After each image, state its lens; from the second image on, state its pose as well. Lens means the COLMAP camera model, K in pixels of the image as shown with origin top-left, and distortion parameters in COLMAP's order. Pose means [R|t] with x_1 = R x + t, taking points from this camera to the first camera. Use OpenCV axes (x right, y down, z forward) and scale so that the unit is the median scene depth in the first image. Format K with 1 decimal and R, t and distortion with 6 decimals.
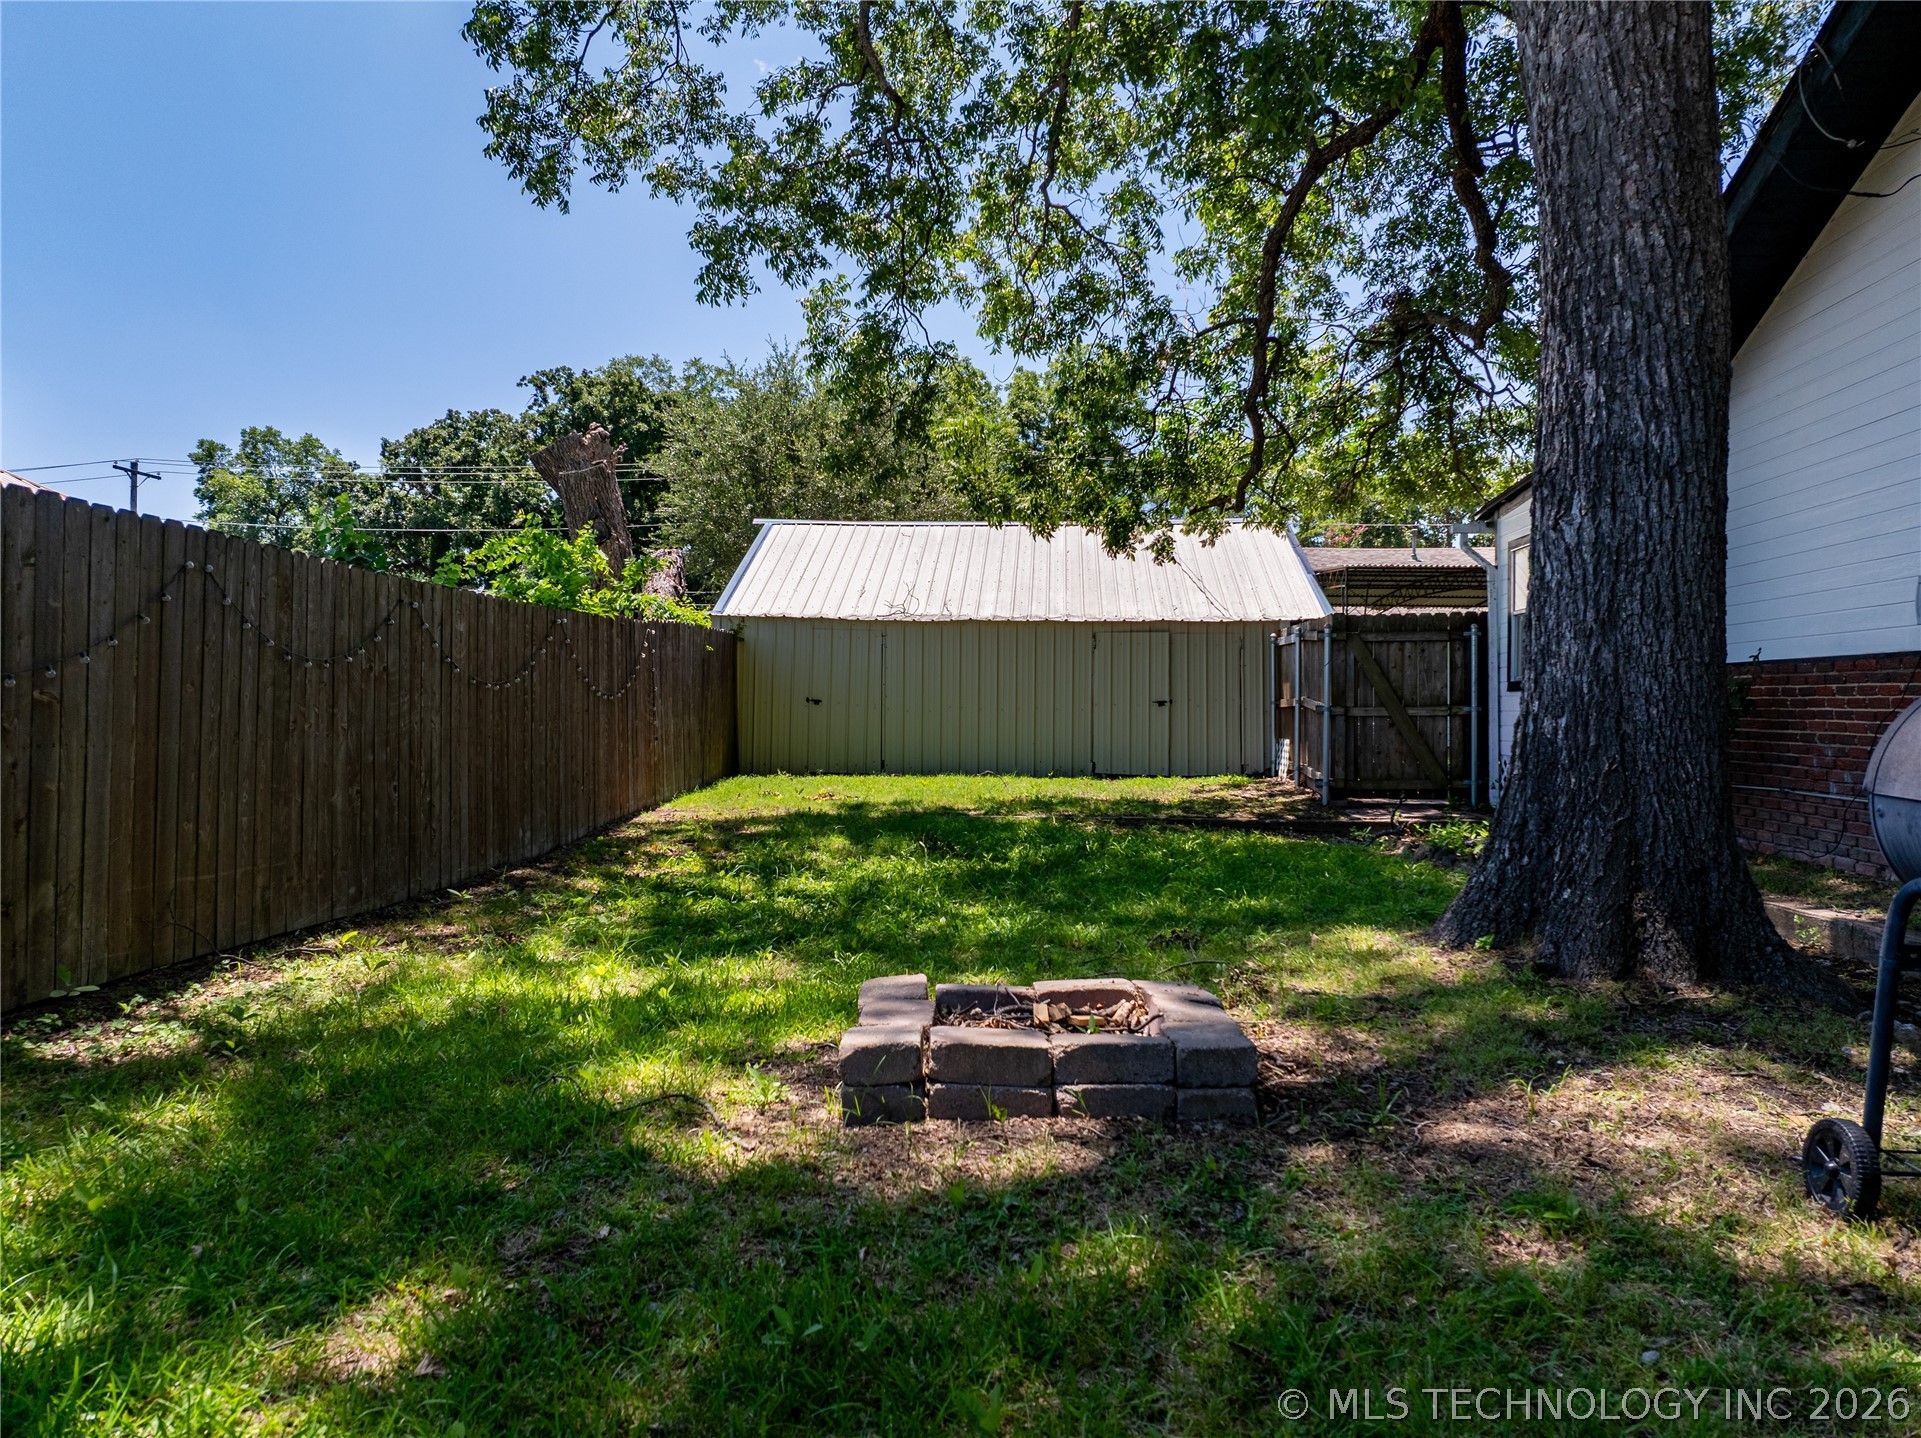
lens RADIAL K [[1313.4, 0, 958.4], [0, 1313.4, 721.0], [0, 0, 1]] dist [-0.041372, 0.007616]
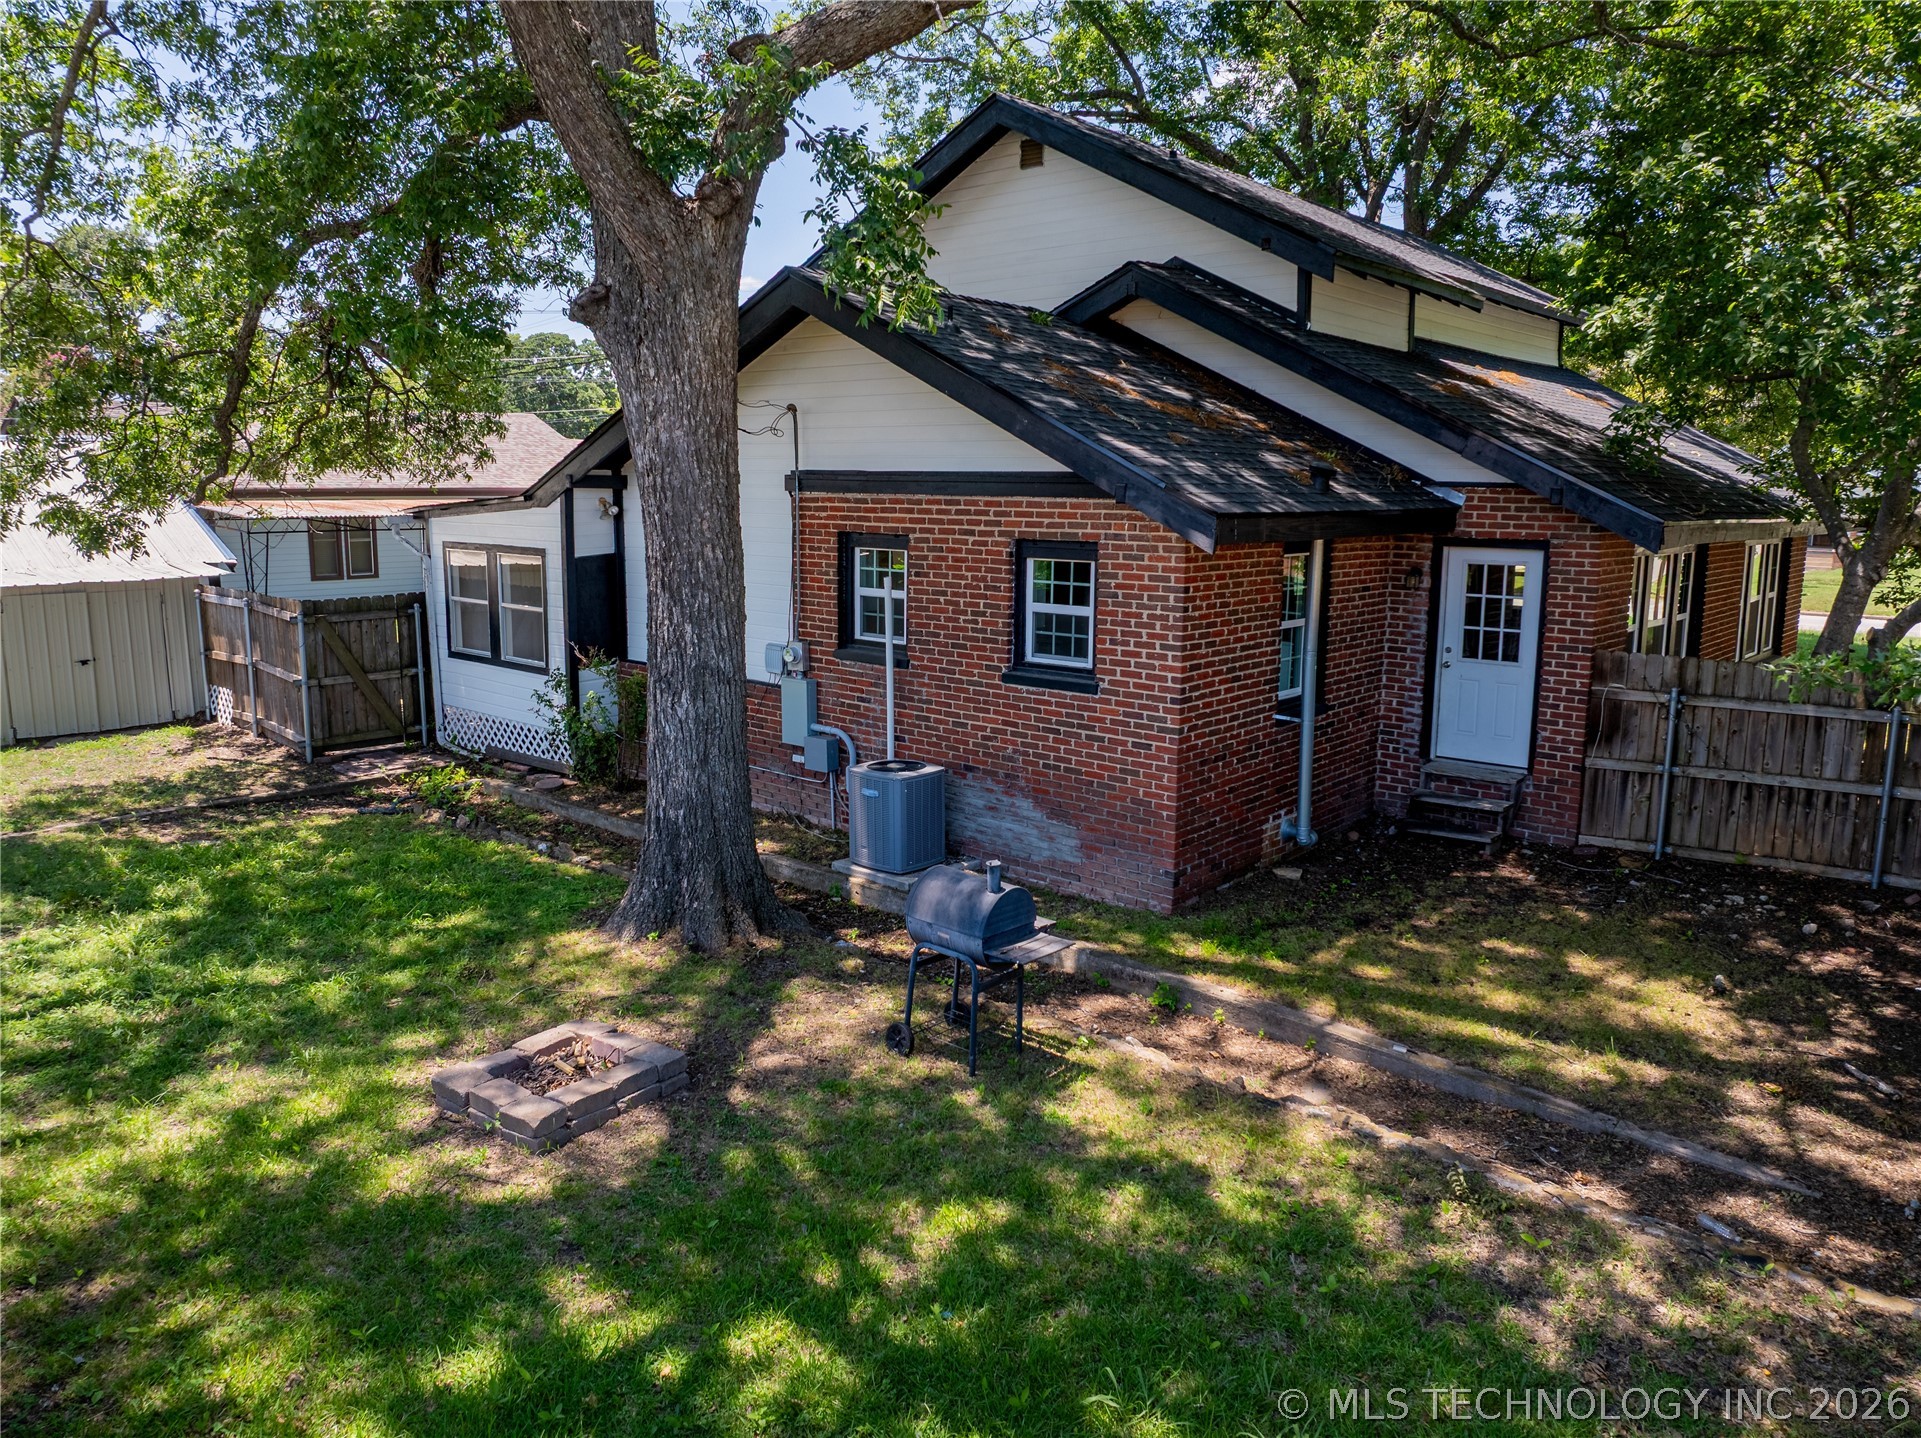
lens RADIAL K [[1313.4, 0, 958.9], [0, 1313.4, 722.1], [0, 0, 1]] dist [-0.041372, 0.007616]
pose [[0.591690, -0.129888, 0.795633, -0.655215], [-0.007945, 0.985948, 0.166865, -0.372454], [-0.806126, -0.105053, 0.582344, -0.340873]]
